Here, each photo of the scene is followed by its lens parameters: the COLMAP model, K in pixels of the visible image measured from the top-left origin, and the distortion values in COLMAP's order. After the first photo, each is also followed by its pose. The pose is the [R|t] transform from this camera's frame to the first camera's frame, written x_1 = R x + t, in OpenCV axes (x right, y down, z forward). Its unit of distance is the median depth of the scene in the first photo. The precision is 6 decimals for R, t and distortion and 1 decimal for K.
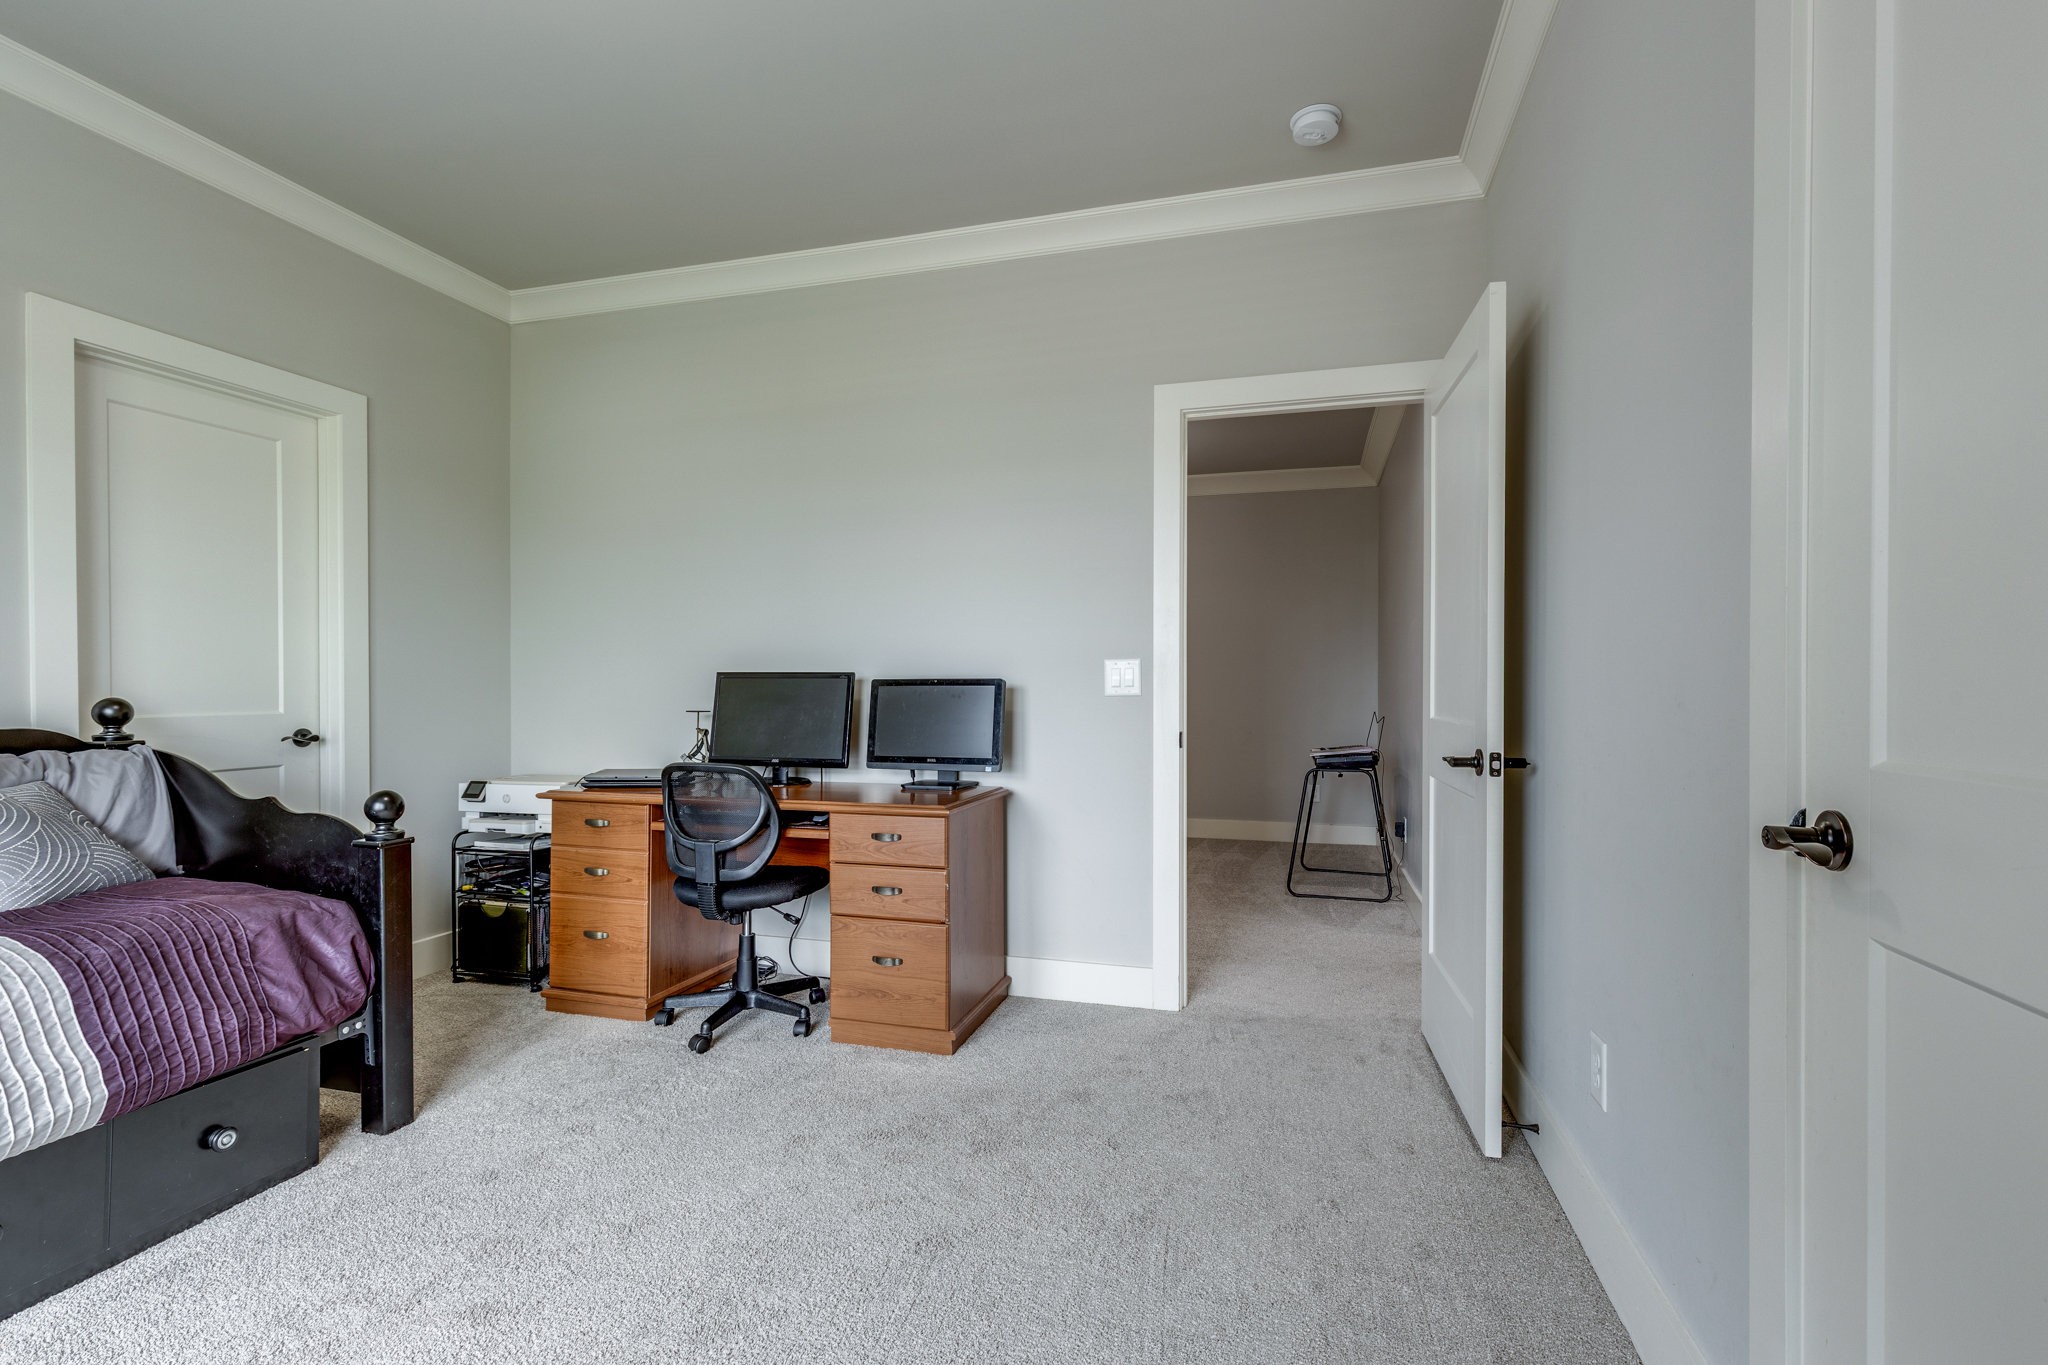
lens RADIAL K [[919.6, 0, 1026.6], [0, 919.6, 689.9], [0, 0, 1]] dist [0.004927, 0.000432]
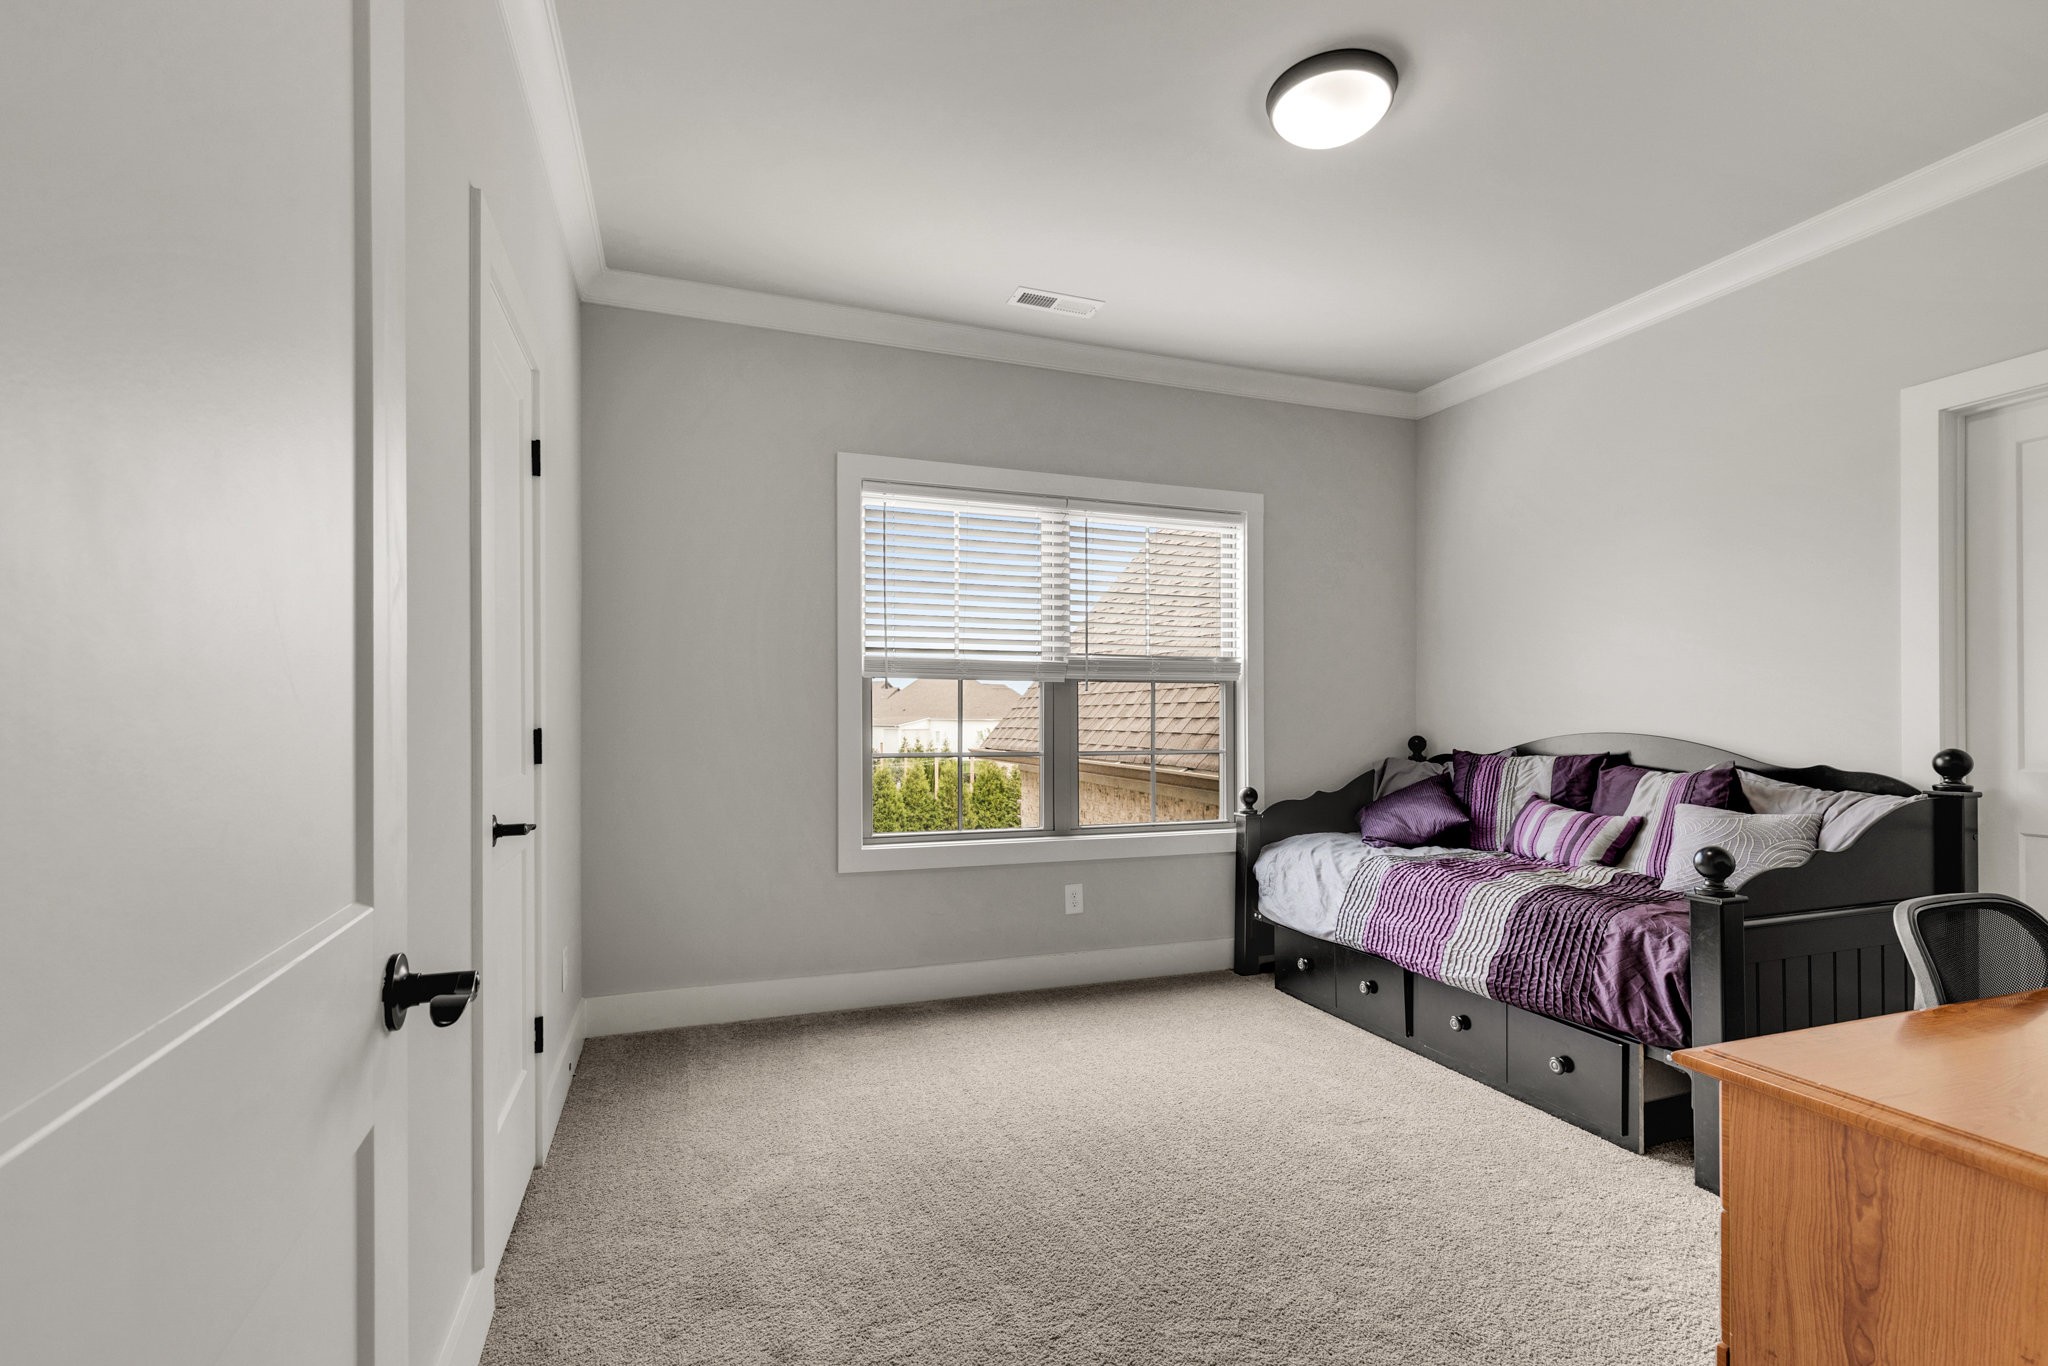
lens RADIAL K [[919.6, 0, 1023.9], [0, 919.6, 701.2], [0, 0, 1]] dist [0.004927, 0.000432]
pose [[-0.799791, -0.005646, -0.600252, 0.546003], [0.001116, 0.999940, -0.010892, -0.041593], [0.600278, -0.009381, -0.799737, 1.485736]]
